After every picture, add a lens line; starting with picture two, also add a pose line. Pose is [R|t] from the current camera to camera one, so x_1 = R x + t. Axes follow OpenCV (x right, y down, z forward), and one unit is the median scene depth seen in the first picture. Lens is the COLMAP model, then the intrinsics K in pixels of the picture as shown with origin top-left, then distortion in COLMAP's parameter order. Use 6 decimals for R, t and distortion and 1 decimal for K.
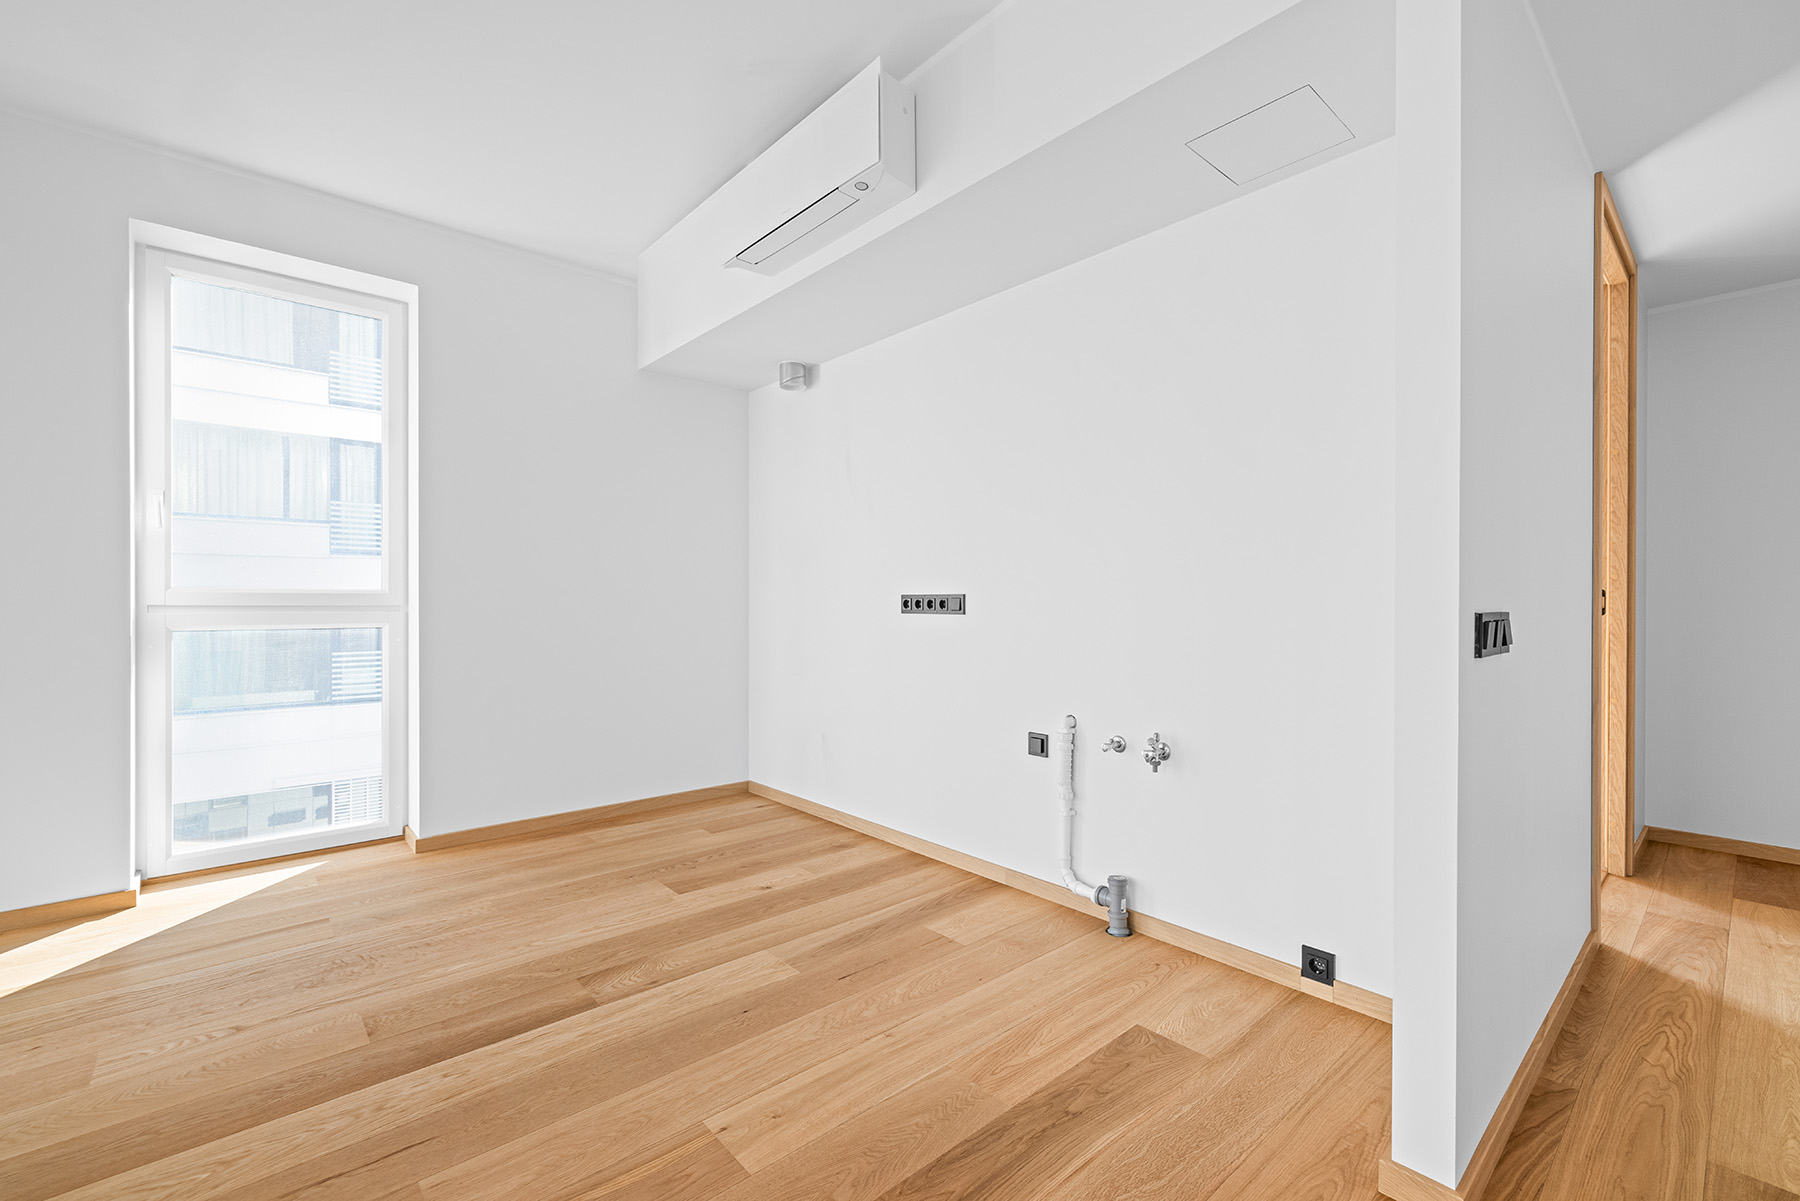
lens RADIAL K [[743.8, 0, 899.2], [0, 743.8, 602.7], [0, 0, 1]] dist [0.002739, -0.000015]
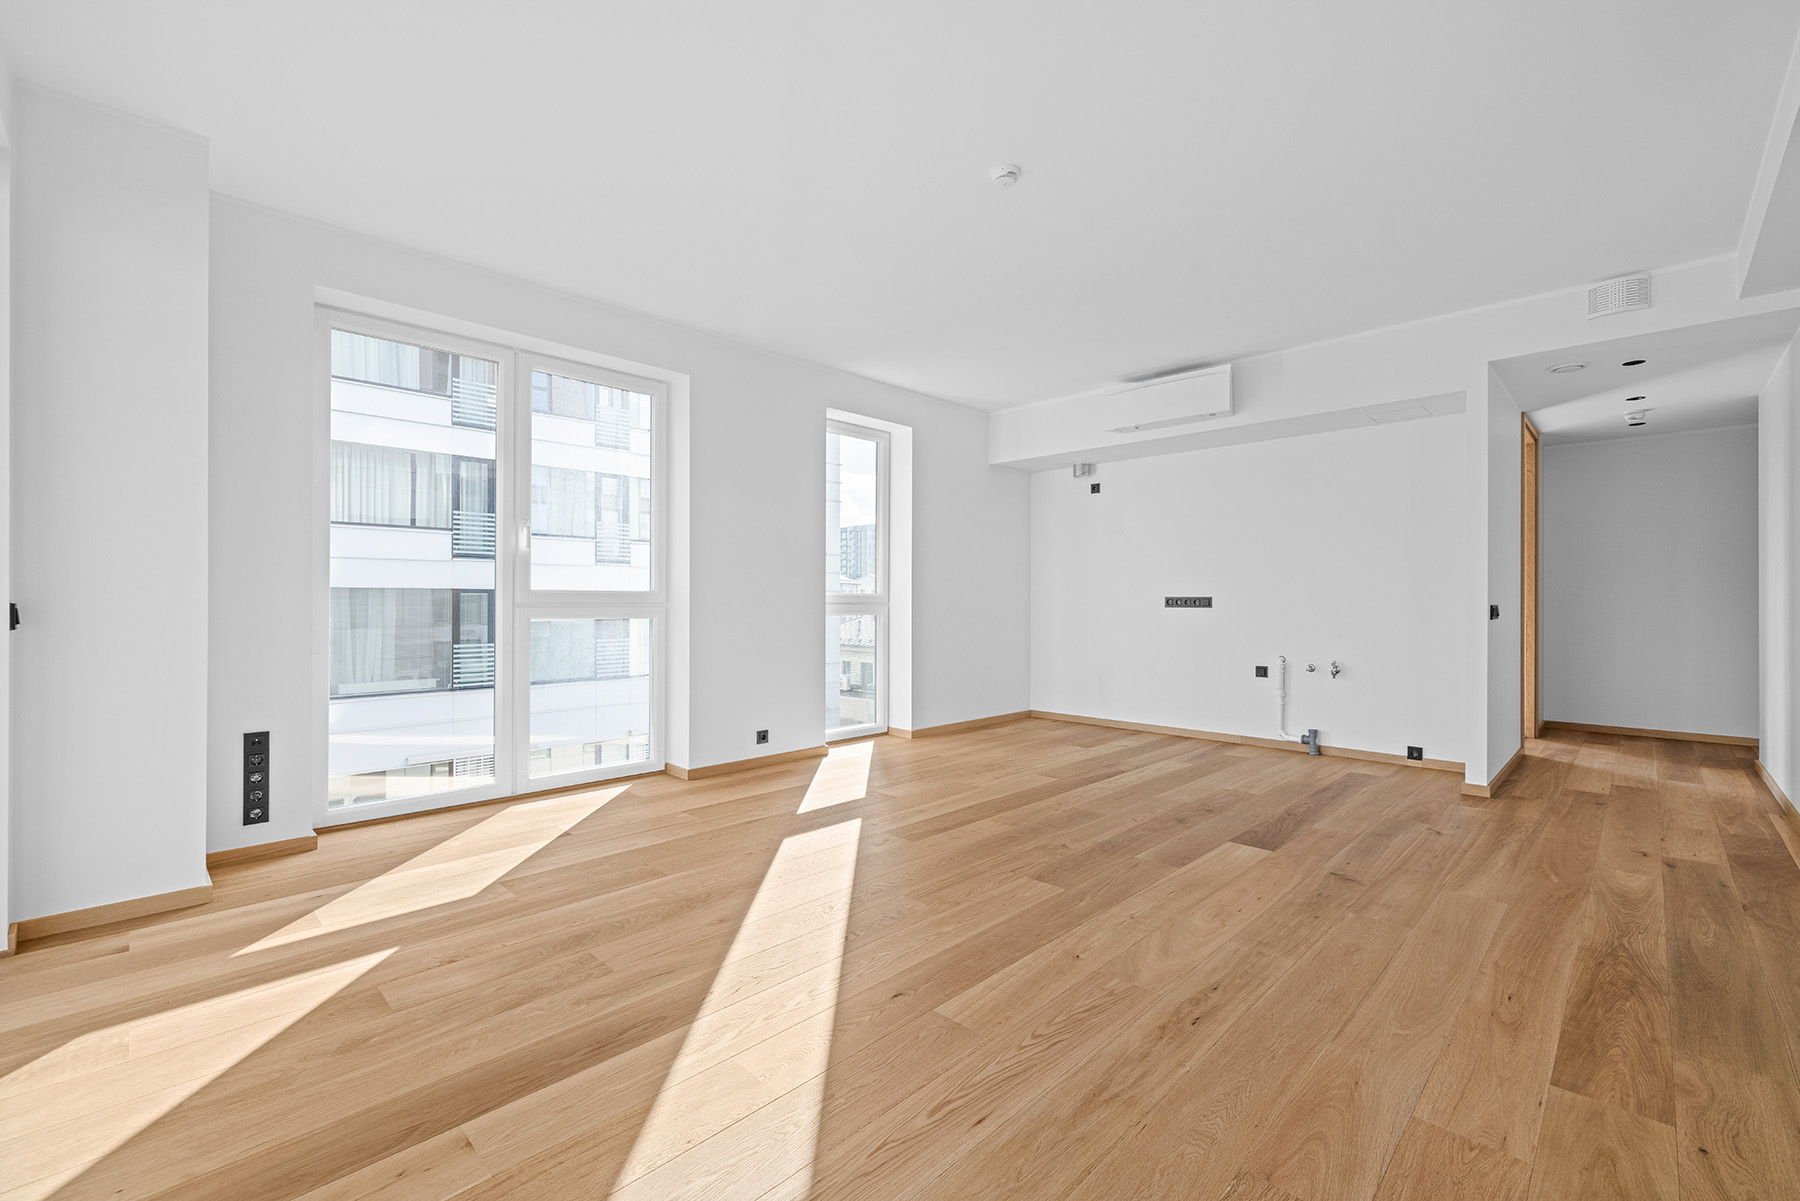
lens RADIAL K [[743.8, 0, 895.8], [0, 743.8, 598.6], [0, 0, 1]] dist [0.002739, -0.000015]
pose [[0.997699, 0.001120, 0.067791, -0.840797], [-0.000892, 0.999994, -0.003389, -0.000140], [-0.067794, 0.003321, 0.997694, -0.848348]]
